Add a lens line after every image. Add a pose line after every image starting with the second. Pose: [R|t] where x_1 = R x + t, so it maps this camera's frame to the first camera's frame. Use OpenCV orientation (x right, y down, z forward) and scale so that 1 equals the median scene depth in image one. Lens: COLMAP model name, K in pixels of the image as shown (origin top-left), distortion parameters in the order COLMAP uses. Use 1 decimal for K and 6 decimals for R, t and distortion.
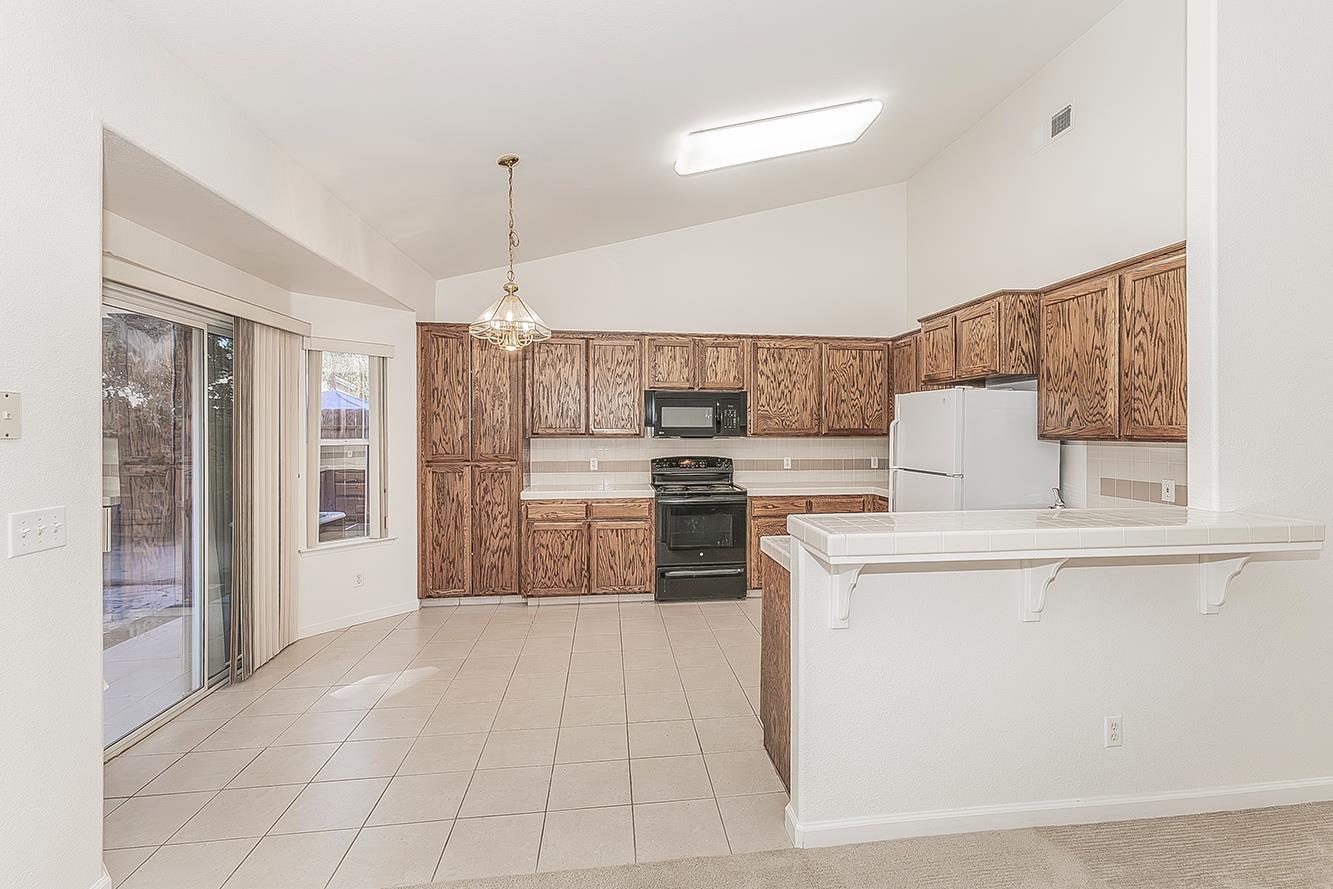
lens RADIAL K [[594.2, 0, 691.4], [0, 594.2, 433.5], [0, 0, 1]] dist [0.005317, 0.000226]
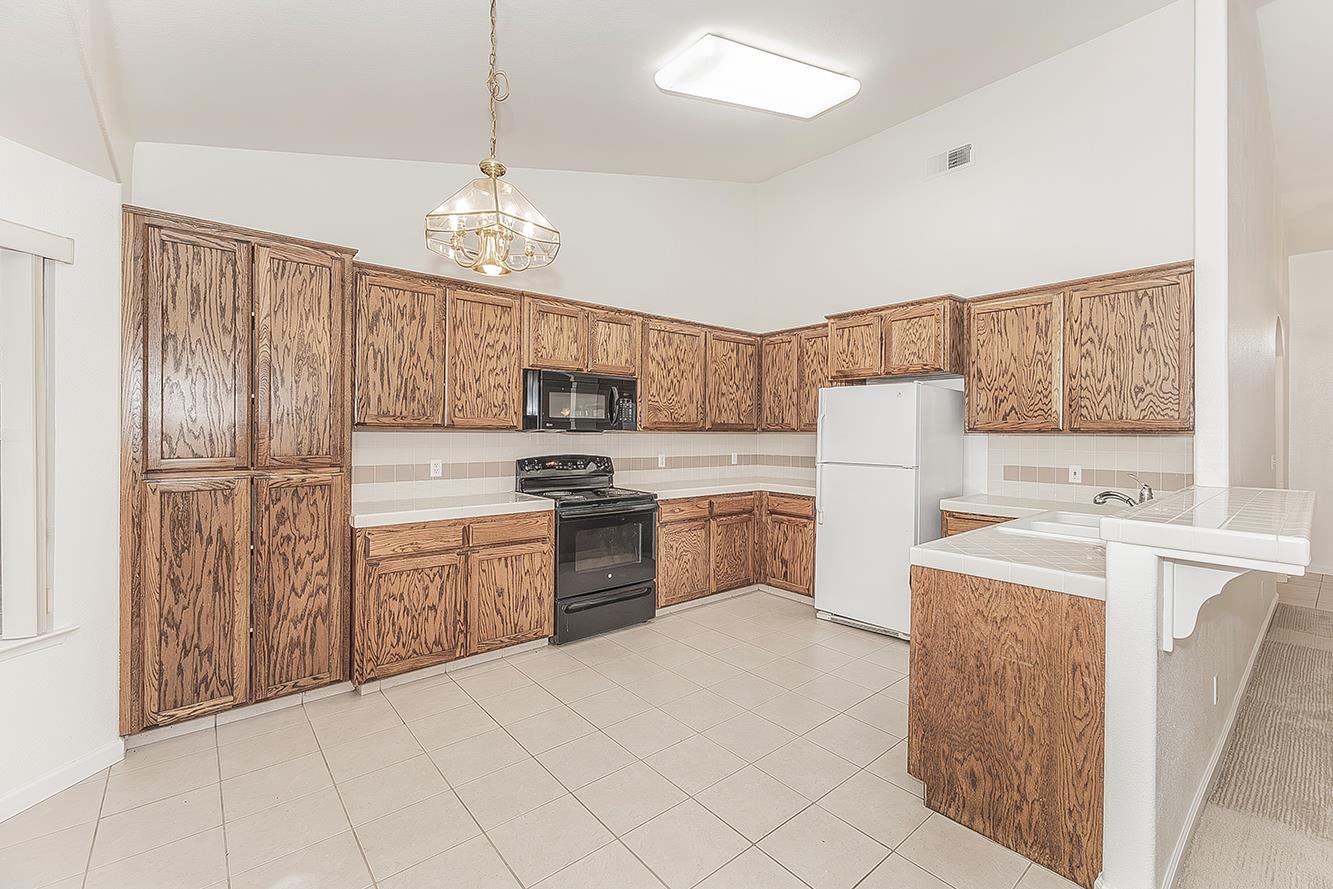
lens RADIAL K [[565.9, 0, 709.1], [0, 565.9, 432.2], [0, 0, 1]] dist [0.006056, 0.001458]
pose [[0.826864, 0.006182, 0.562368, -0.317287], [-0.003689, 0.999978, -0.005569, 0.012568], [-0.562390, 0.002530, 0.826869, 0.300555]]
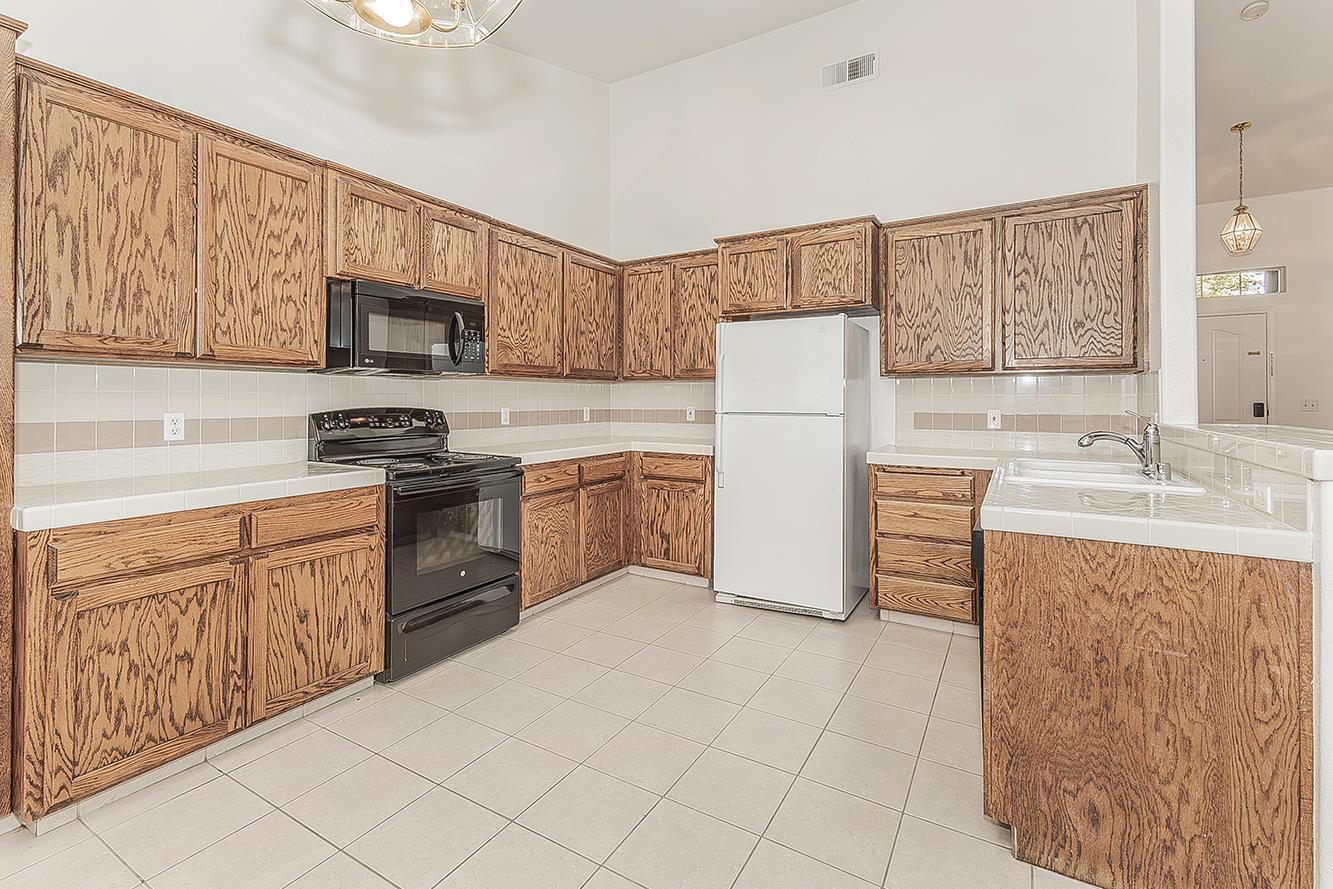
lens RADIAL K [[600.7, 0, 650.1], [0, 600.7, 395.8], [0, 0, 1]] dist [0.017630, -0.002646]
pose [[0.638129, 0.003934, 0.769919, -0.329665], [0.003784, 0.999959, -0.008245, 0.038093], [-0.769920, 0.008175, 0.638088, 0.506649]]
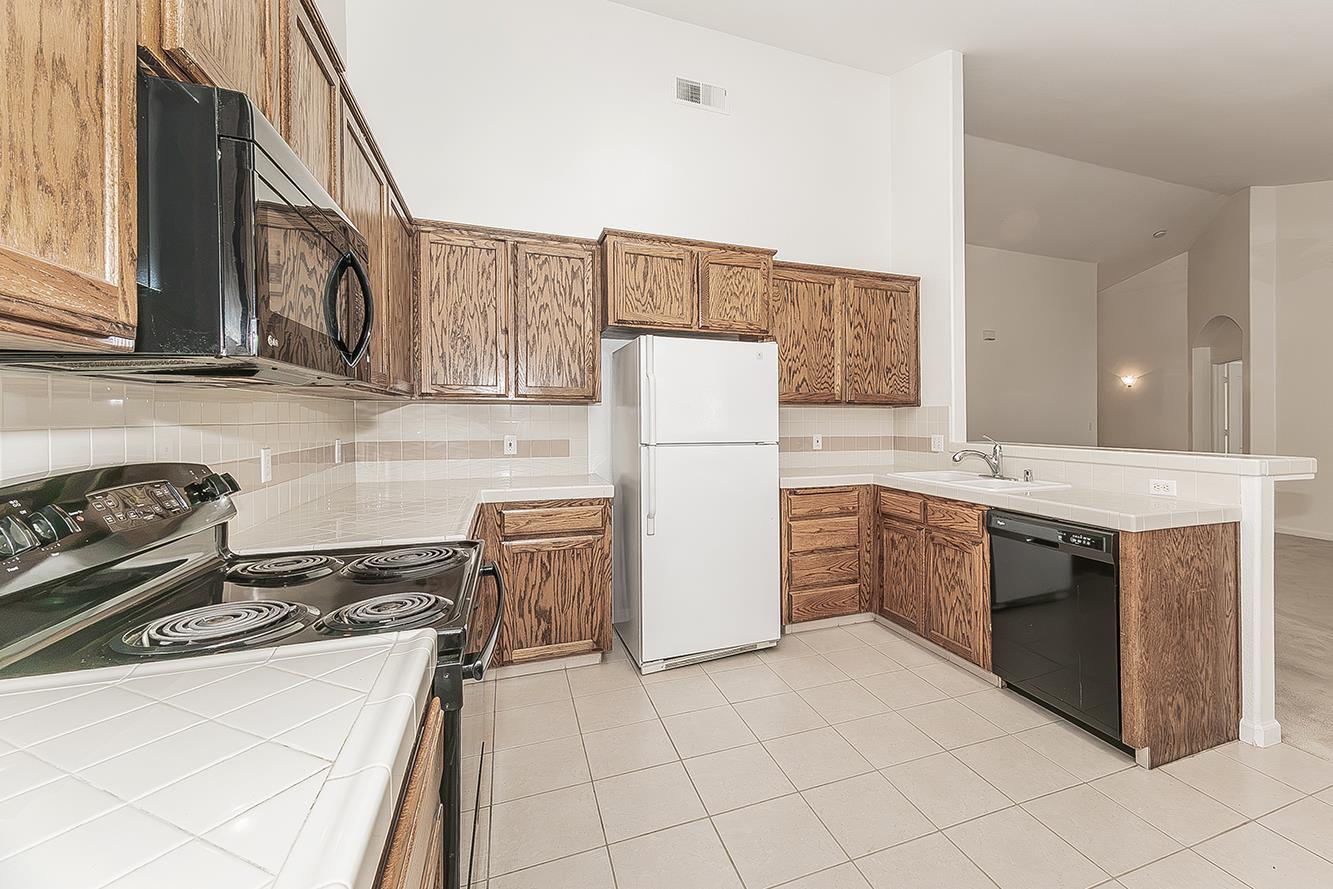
lens RADIAL K [[565.9, 0, 738.9], [0, 565.9, 420.4], [0, 0, 1]] dist [0.006056, 0.001458]
pose [[-0.232626, 0.002163, 0.972564, -0.281157], [0.004681, 0.999988, -0.001105, 0.030362], [-0.972555, 0.004295, -0.232634, 0.971907]]
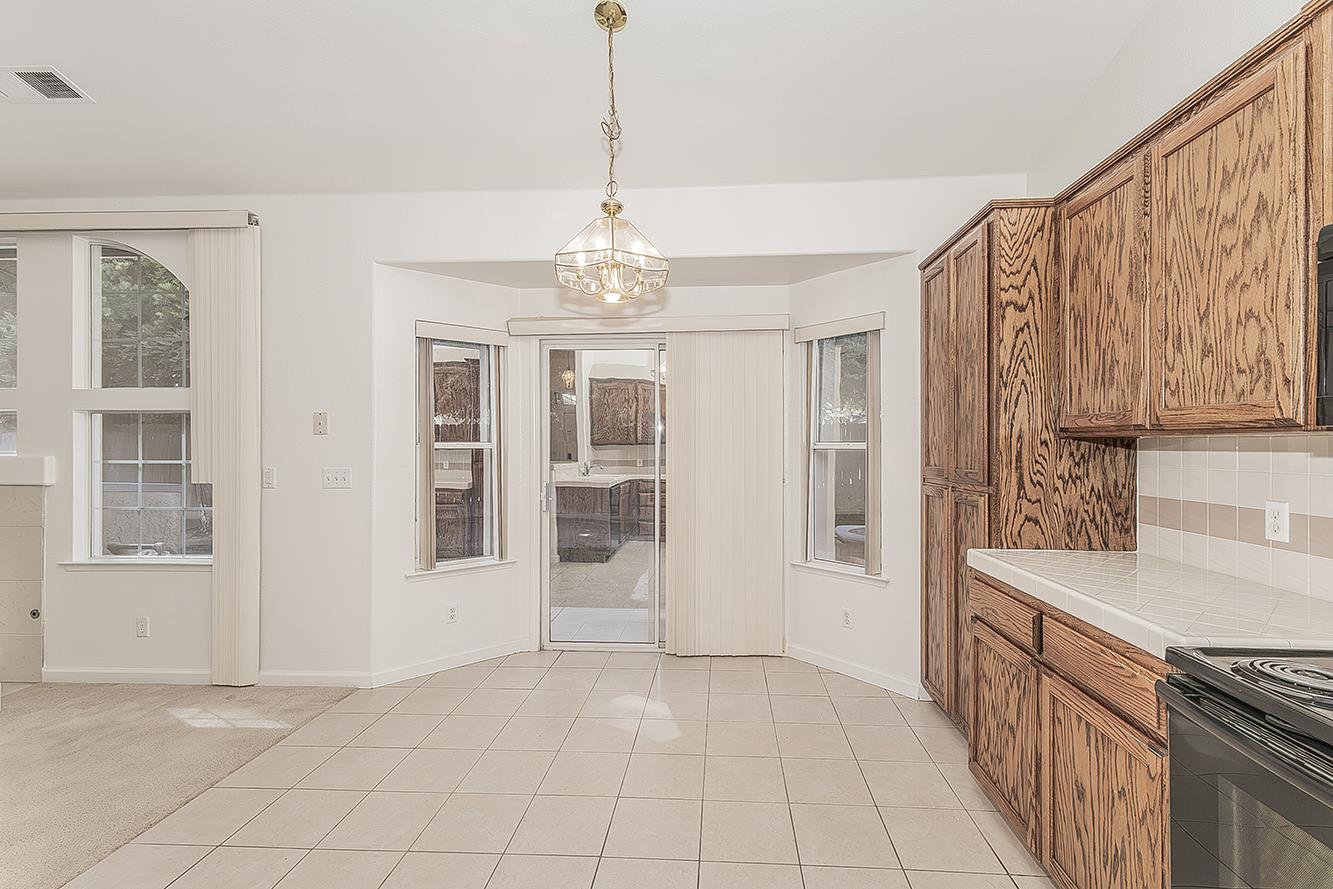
lens RADIAL K [[565.9, 0, 692.2], [0, 565.9, 446.2], [0, 0, 1]] dist [0.006056, 0.001458]
pose [[-0.187239, 0.001785, -0.982313, 0.218304], [-0.006812, 0.999972, 0.003115, 0.014459], [0.982291, 0.007275, -0.187221, 0.869824]]
